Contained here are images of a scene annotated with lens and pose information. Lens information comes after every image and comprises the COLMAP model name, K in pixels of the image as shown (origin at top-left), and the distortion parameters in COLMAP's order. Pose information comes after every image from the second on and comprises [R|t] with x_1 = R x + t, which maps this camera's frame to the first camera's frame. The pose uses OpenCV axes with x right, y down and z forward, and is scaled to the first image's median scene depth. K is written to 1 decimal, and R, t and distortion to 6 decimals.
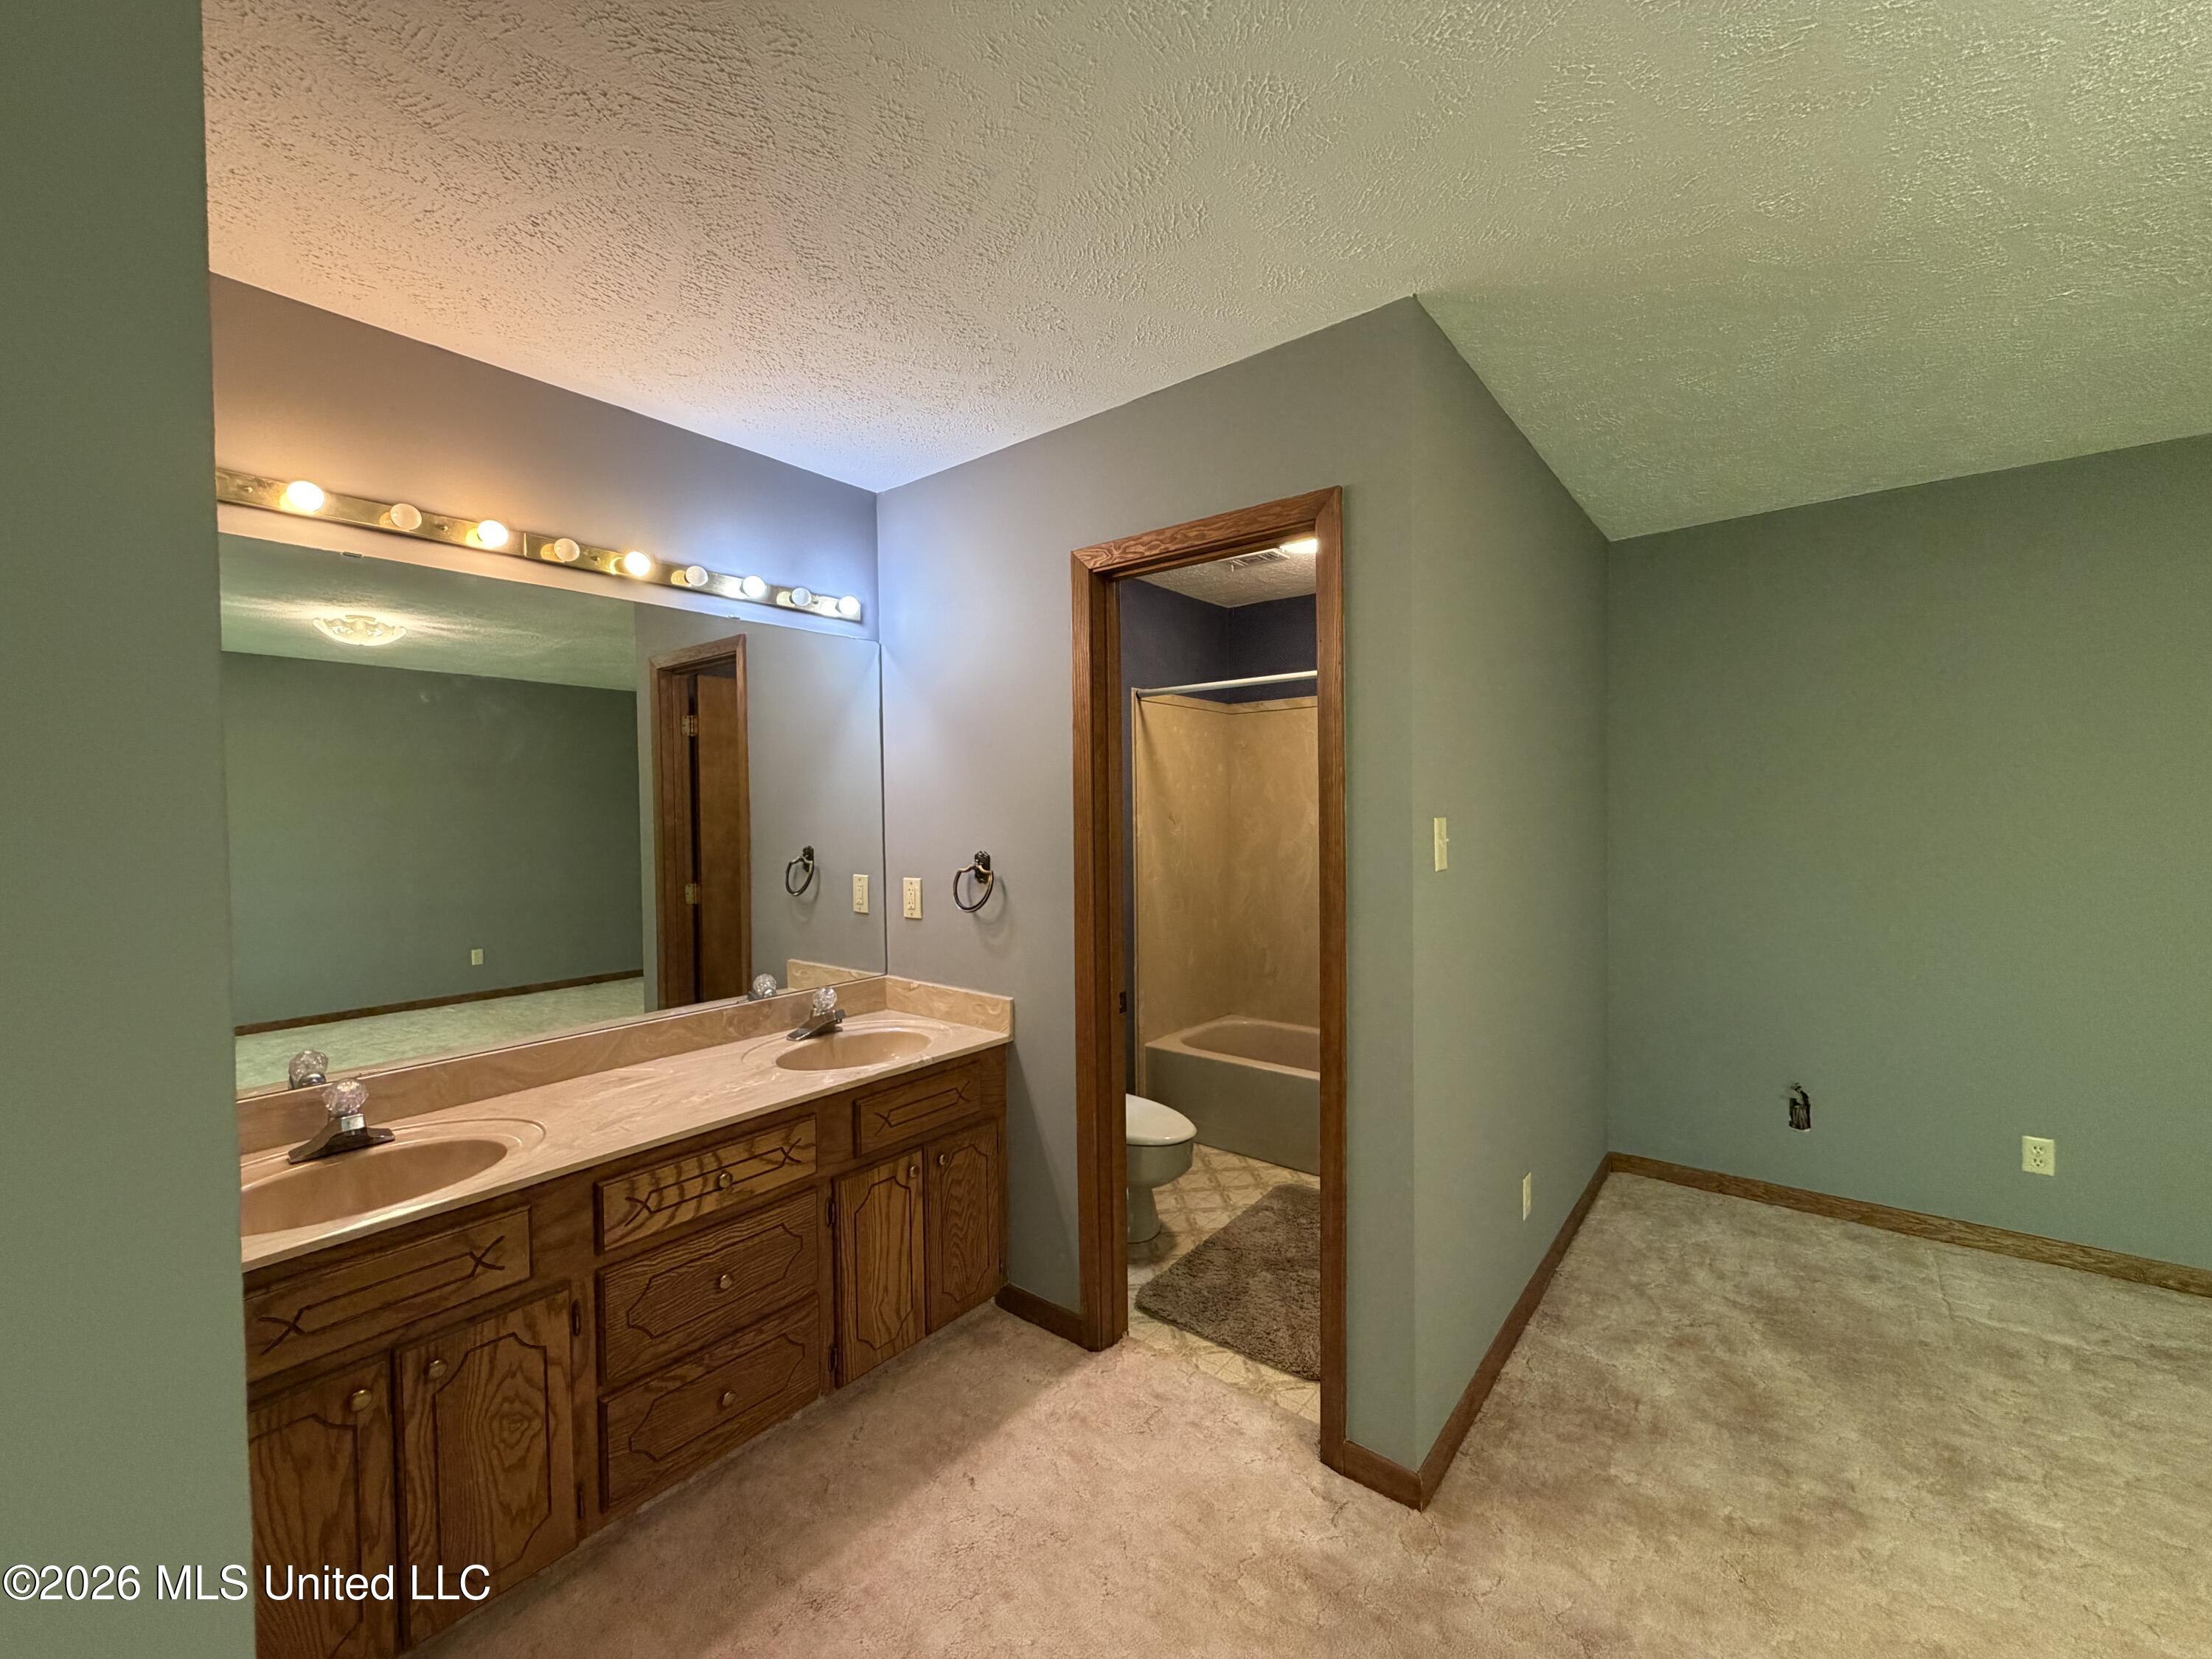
lens RADIAL K [[880.1, 0, 1103.2], [0, 880.1, 833.9], [0, 0, 1]] dist [-0.000974, -0.000025]
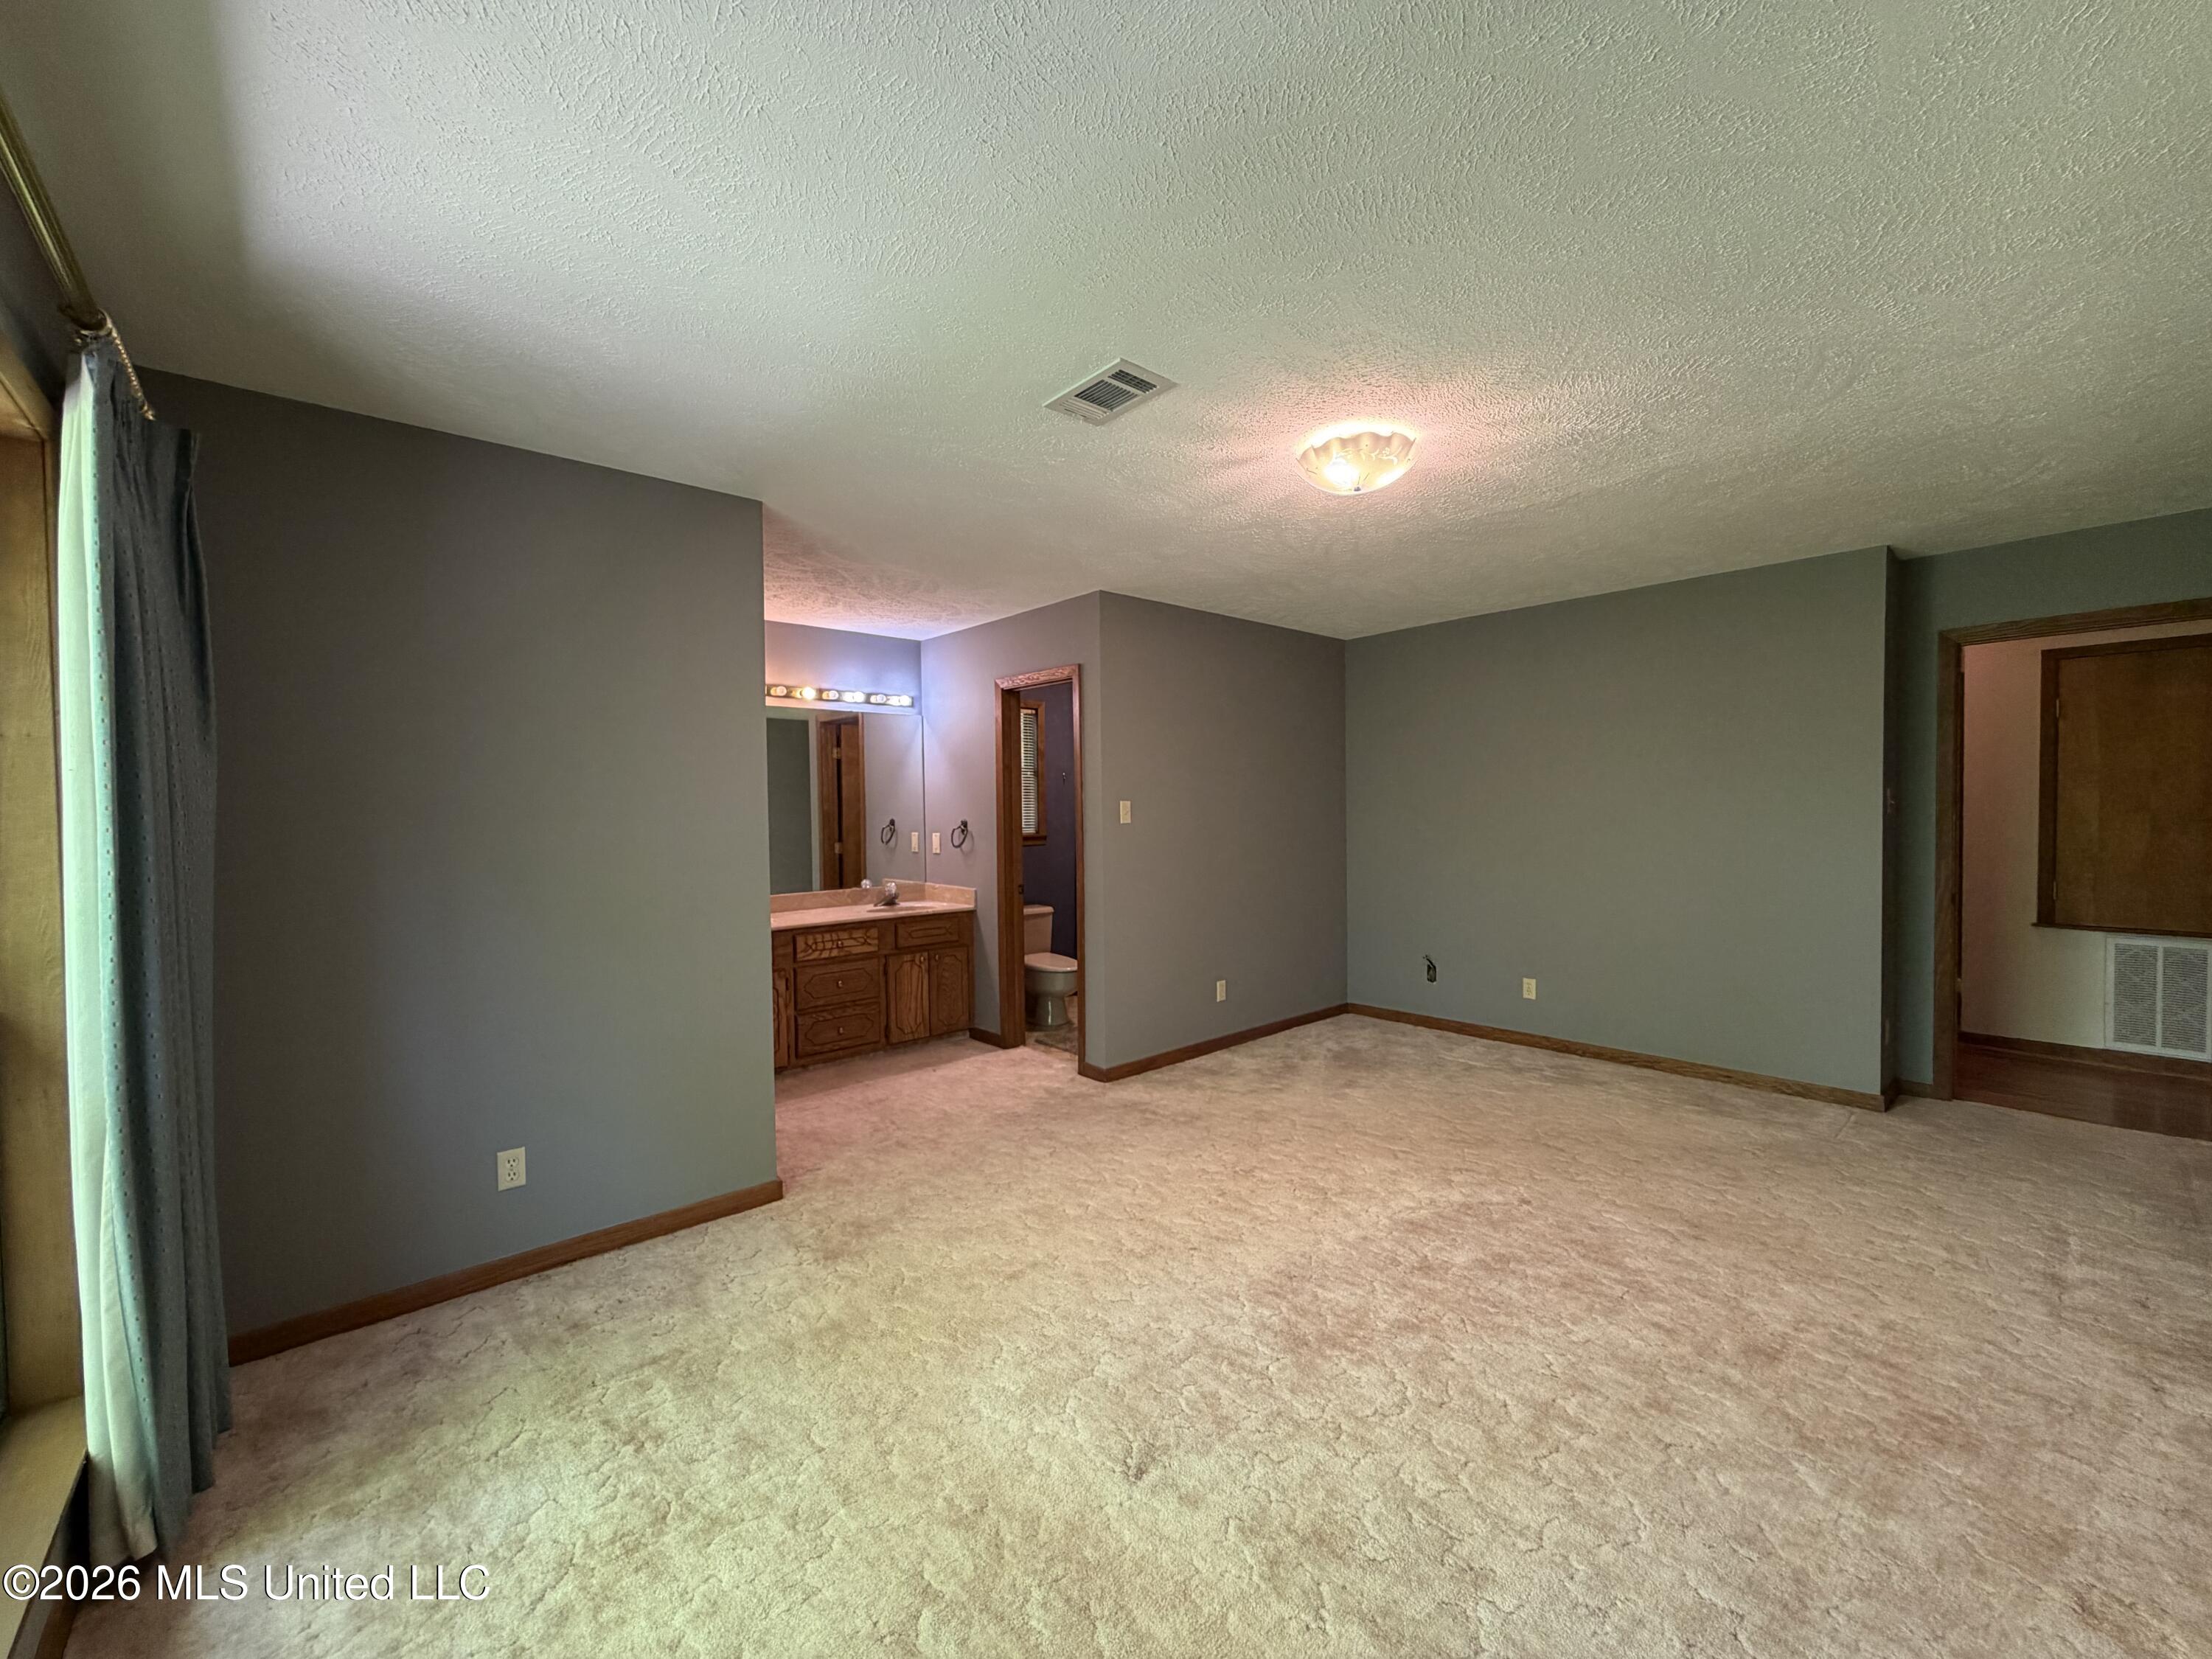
lens RADIAL K [[880.1, 0, 1103.2], [0, 880.1, 833.9], [0, 0, 1]] dist [-0.000974, -0.000025]
pose [[0.986188, 0.003711, -0.165587, 0.576955], [-0.002620, 0.999973, 0.006812, 0.043113], [0.165608, -0.006284, 0.986172, -1.077729]]
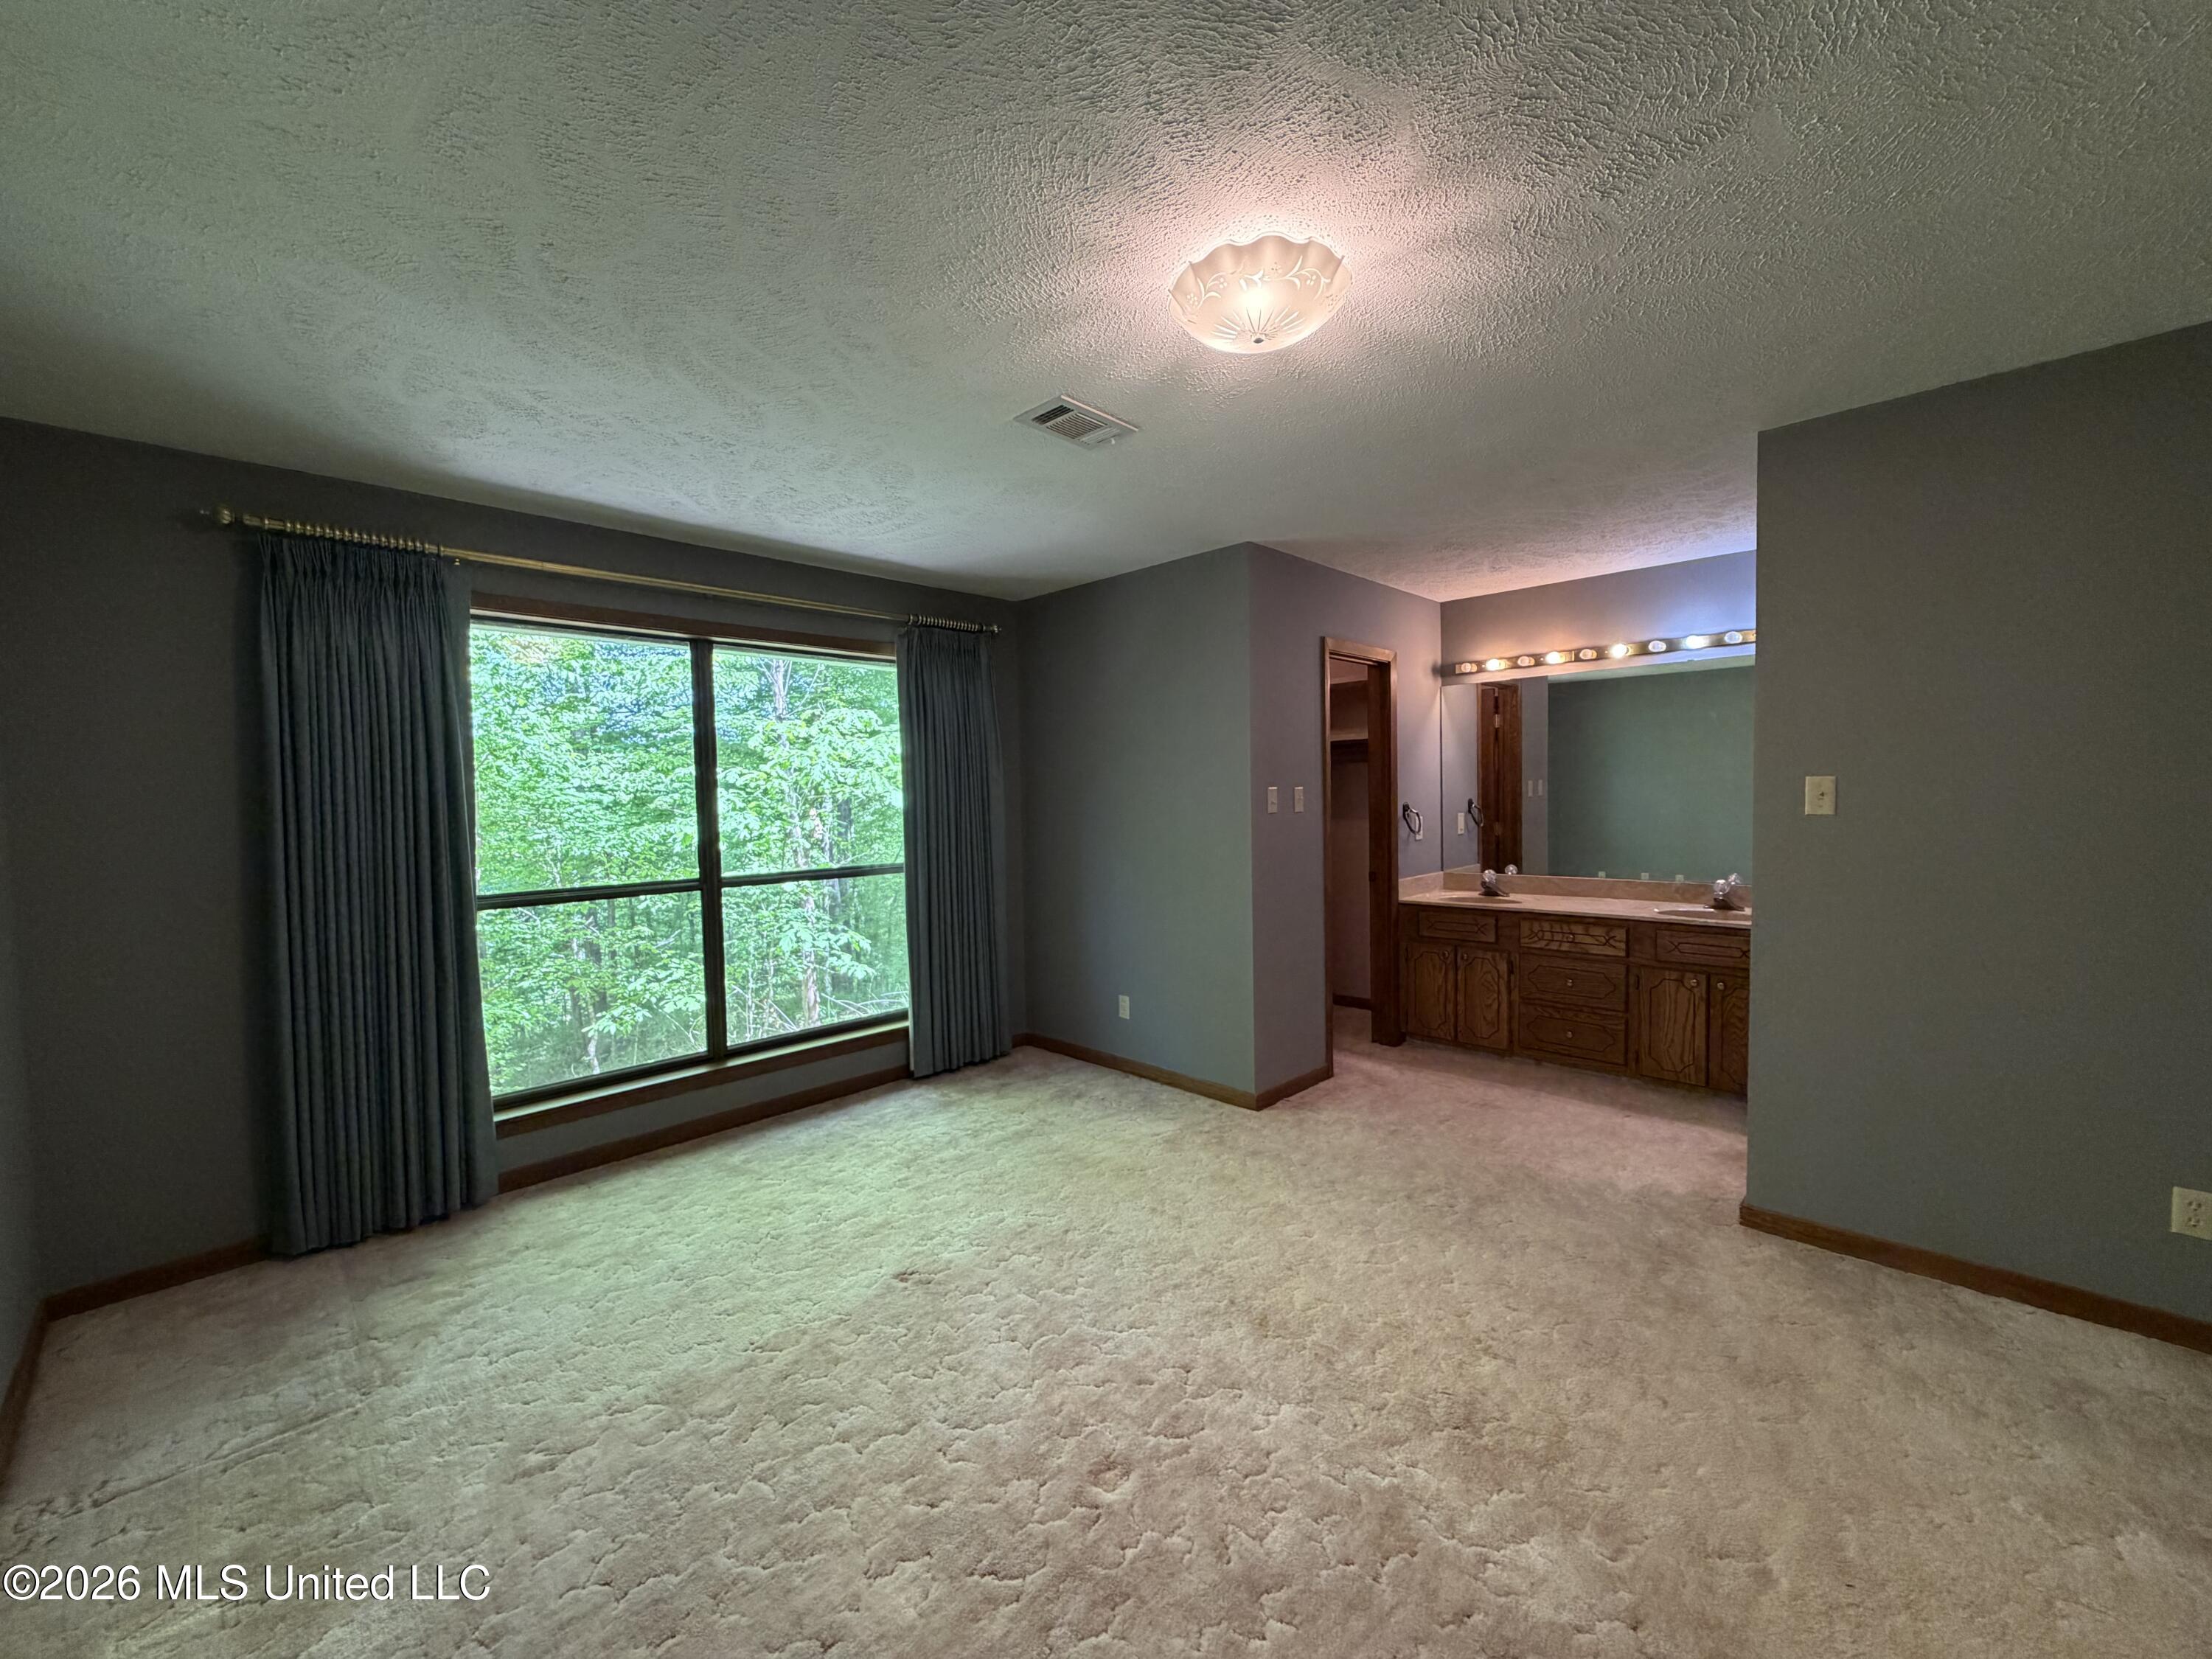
lens RADIAL K [[880.1, 0, 1103.2], [0, 880.1, 833.9], [0, 0, 1]] dist [-0.000974, -0.000025]
pose [[-0.101084, 0.061597, -0.992969, 1.497764], [-0.002141, 0.998066, 0.062131, -0.009388], [0.994876, 0.008406, -0.100756, 0.024006]]
